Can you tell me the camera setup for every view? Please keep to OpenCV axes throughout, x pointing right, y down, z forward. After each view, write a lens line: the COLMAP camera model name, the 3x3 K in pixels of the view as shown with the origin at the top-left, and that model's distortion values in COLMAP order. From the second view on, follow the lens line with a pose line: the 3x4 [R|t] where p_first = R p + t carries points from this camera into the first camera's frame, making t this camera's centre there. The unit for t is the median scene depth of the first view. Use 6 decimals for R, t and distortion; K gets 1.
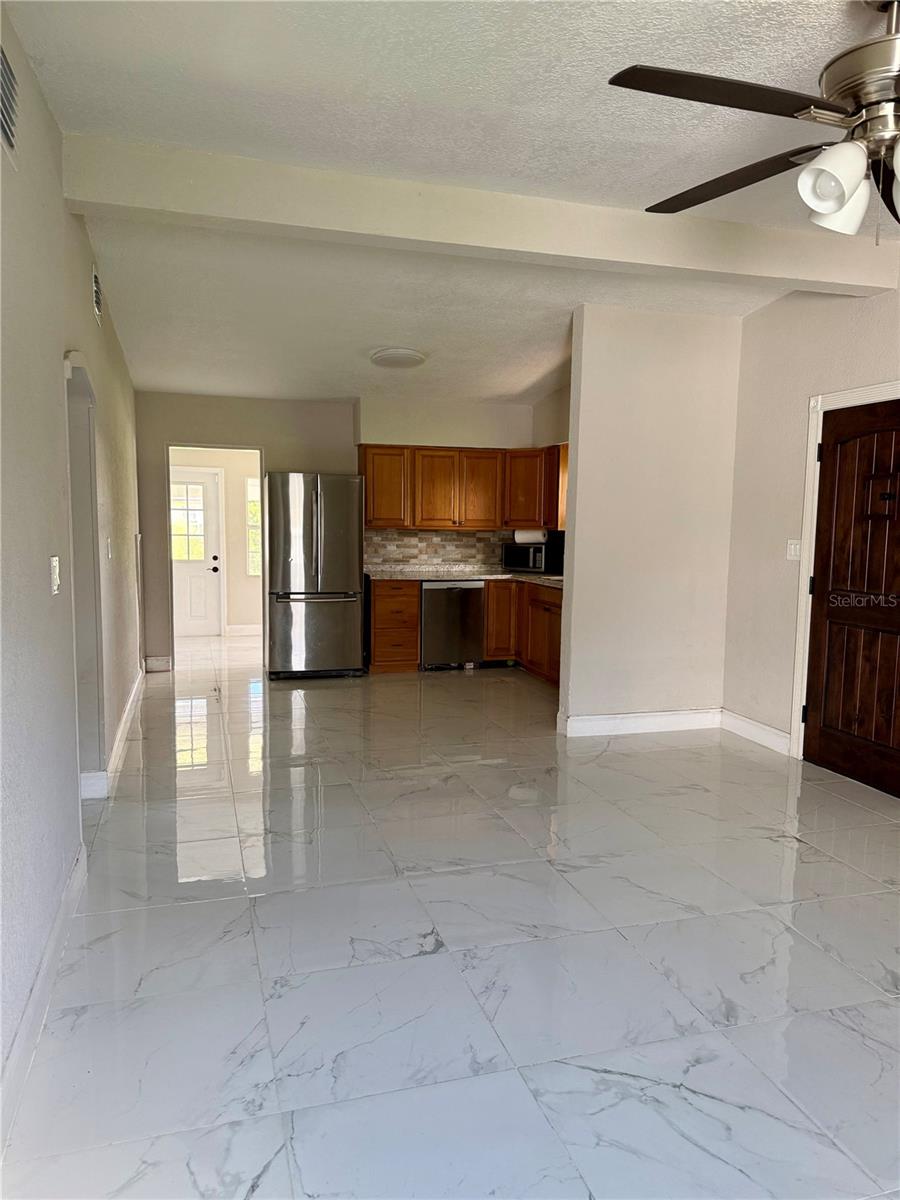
lens RADIAL K [[835.0, 0, 444.8], [0, 835.0, 595.9], [0, 0, 1]] dist [0.005777, -0.005223]
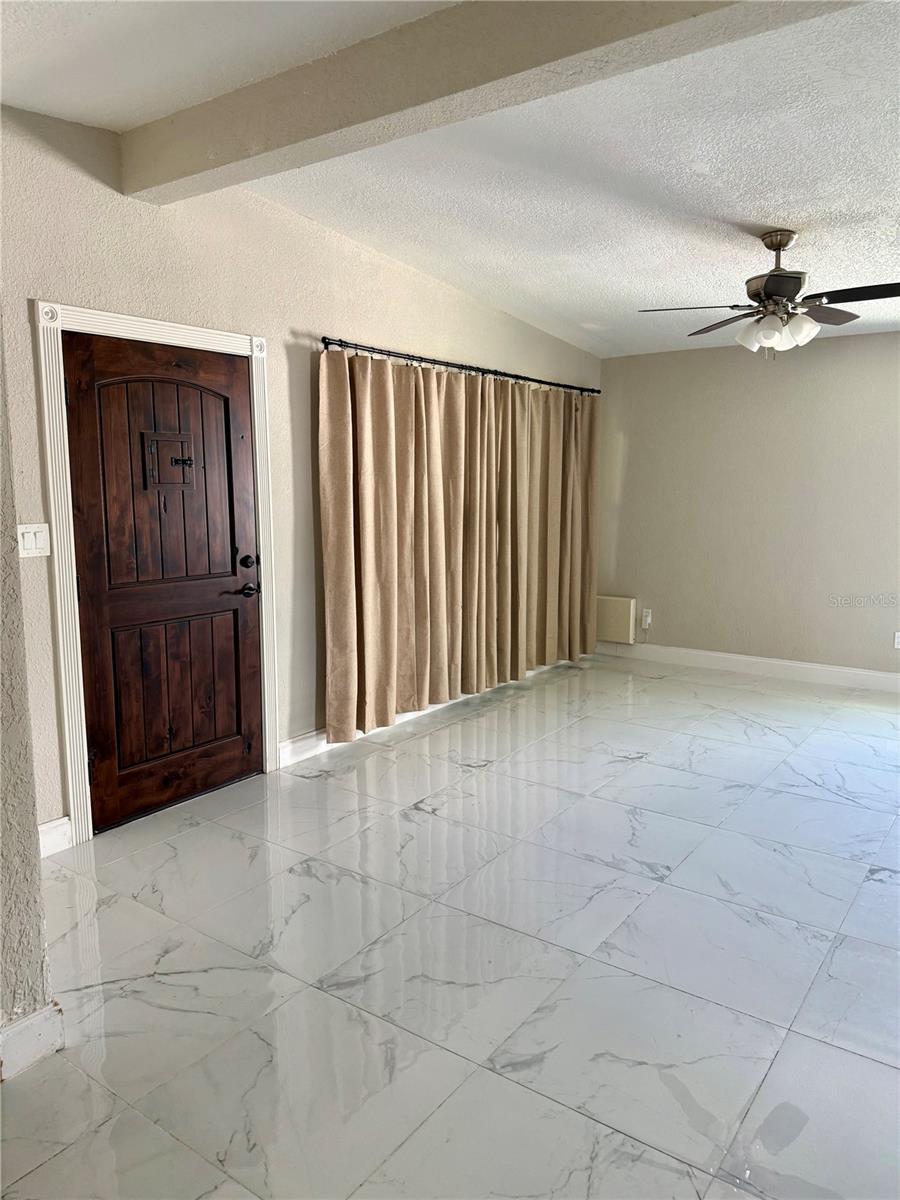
lens RADIAL K [[835.0, 0, 451.2], [0, 835.0, 600.6], [0, 0, 1]] dist [0.005777, -0.005223]
pose [[-0.604398, -0.127397, 0.786431, -0.337770], [0.068163, 0.975243, 0.210369, -0.148531], [-0.793762, 0.180752, -0.580751, 1.365102]]
